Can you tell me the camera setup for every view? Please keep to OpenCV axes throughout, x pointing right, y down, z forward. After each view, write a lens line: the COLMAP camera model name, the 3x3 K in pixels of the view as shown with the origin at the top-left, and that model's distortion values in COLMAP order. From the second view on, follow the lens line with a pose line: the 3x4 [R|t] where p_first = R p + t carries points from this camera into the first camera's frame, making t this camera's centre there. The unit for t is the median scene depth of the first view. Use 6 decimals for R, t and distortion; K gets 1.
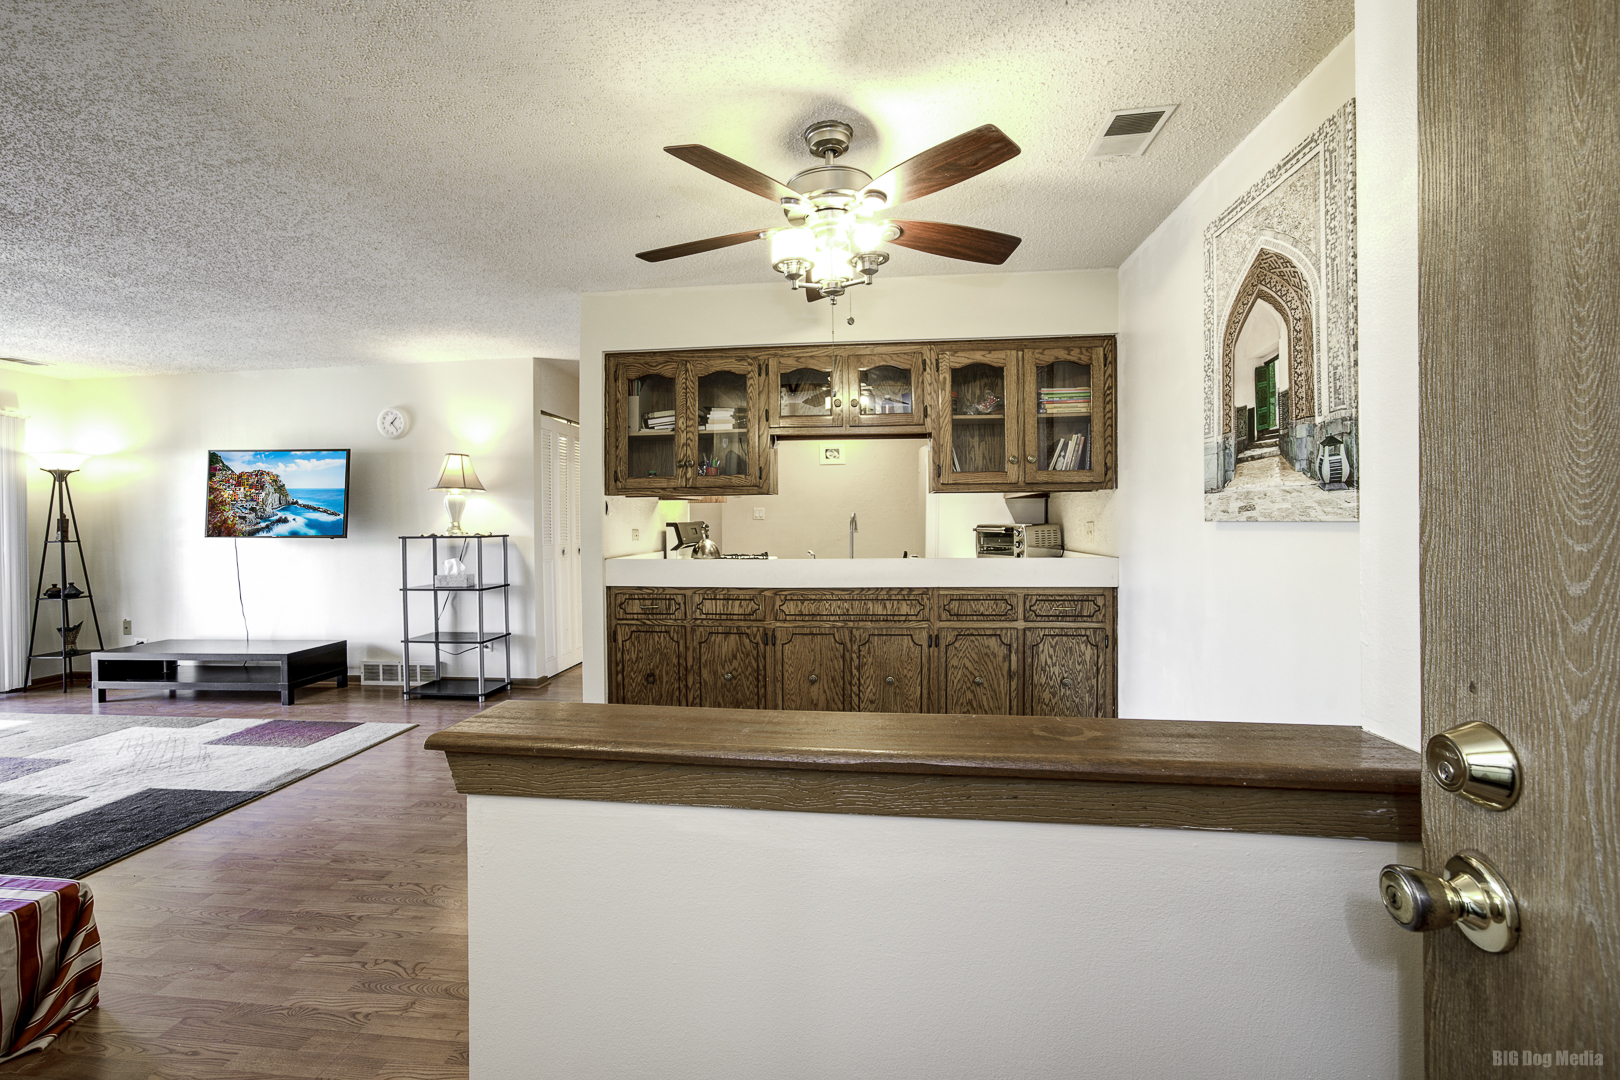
lens RADIAL K [[679.4, 0, 750.2], [0, 679.4, 527.8], [0, 0, 1]] dist [-0.000203, 0.006750]
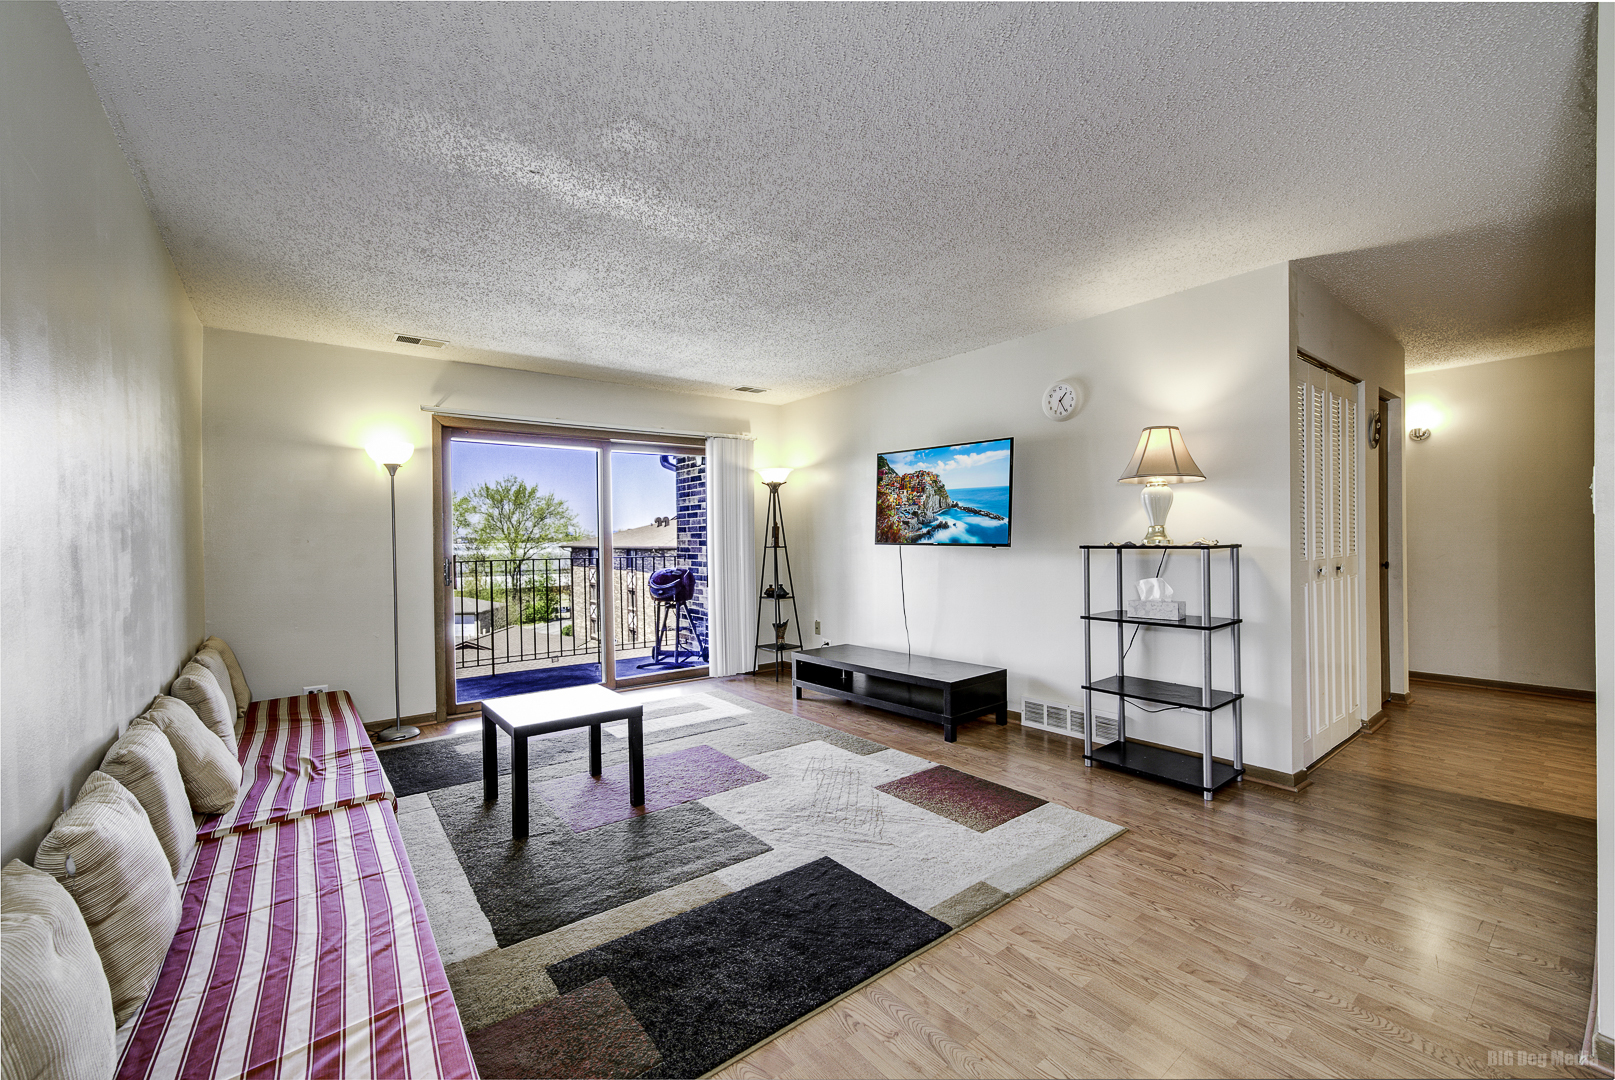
lens RADIAL K [[655.3, 0, 807.5], [0, 655.3, 540.0], [0, 0, 1]] dist [-0.000657, 0.000021]
pose [[0.718491, 0.003918, -0.695525, -0.223292], [0.000766, 0.999979, 0.006424, 0.001994], [0.695535, -0.005148, 0.718473, 0.268725]]
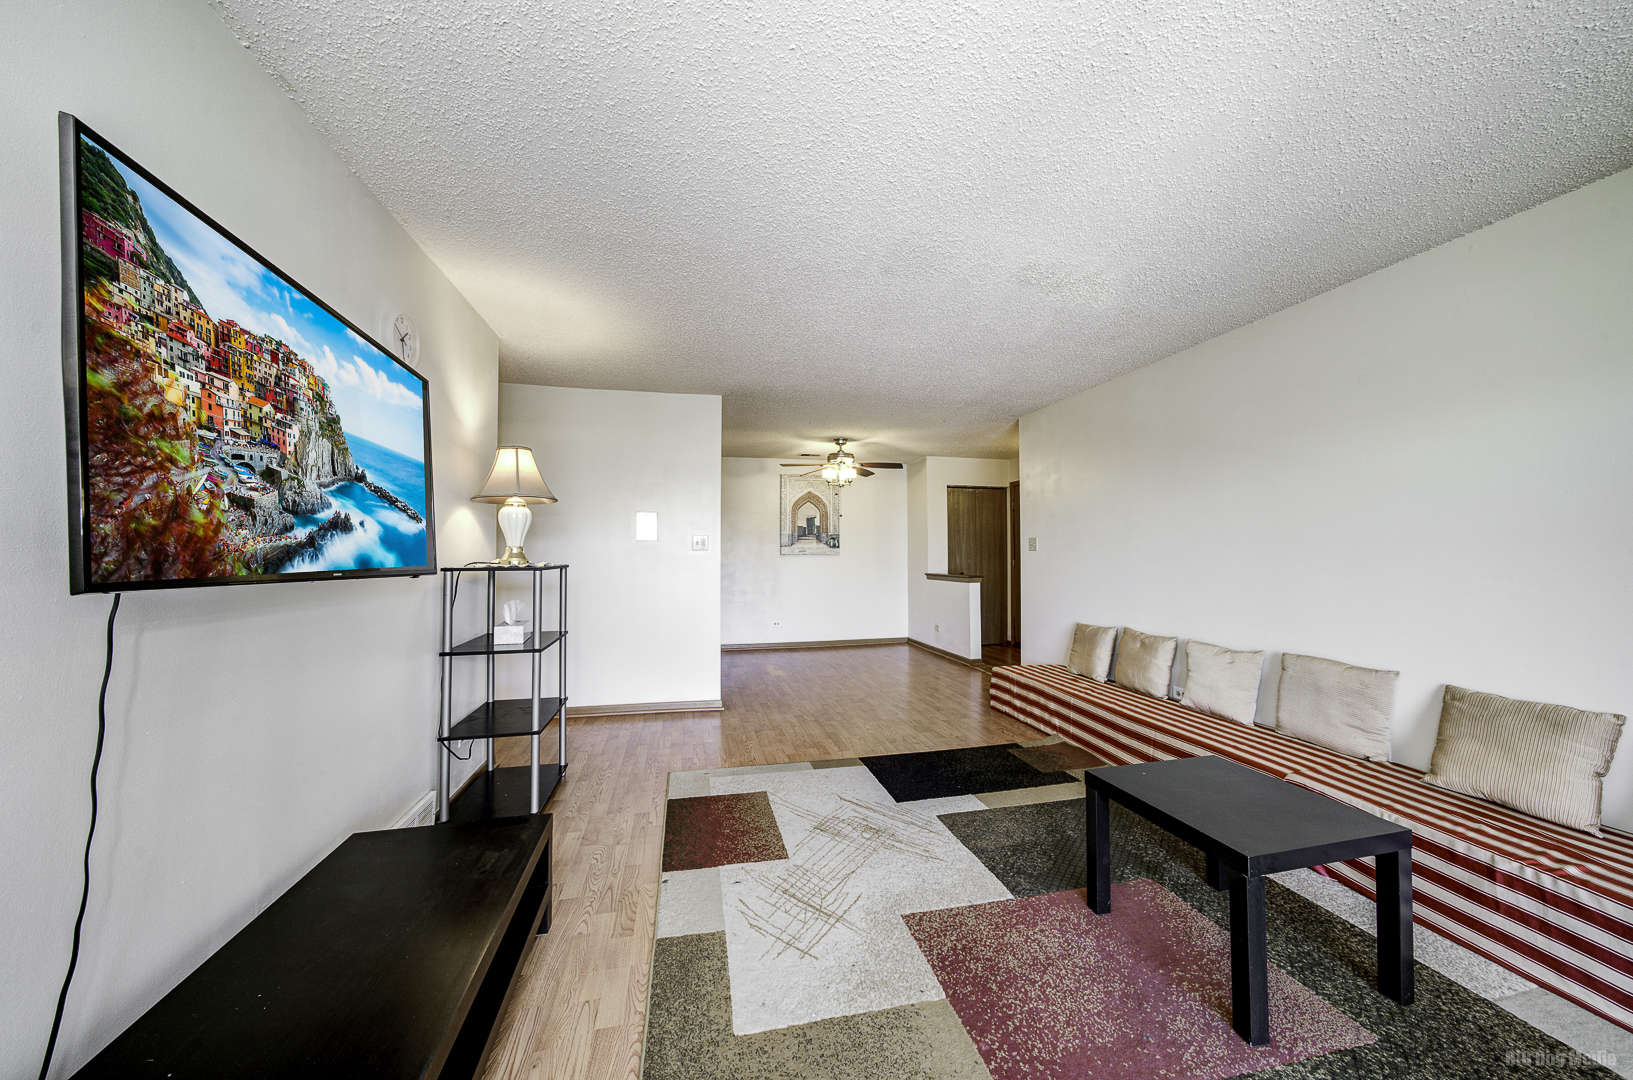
lens RADIAL K [[565.0, 0, 816.5], [0, 565.0, 540.0], [0, 0, 1]] dist [0.001506, 0.000280]
pose [[-0.351183, 0.036756, 0.935585, -1.025447], [0.012420, 0.999324, -0.034598, 0.009166], [-0.936225, -0.000530, -0.351402, 0.877704]]
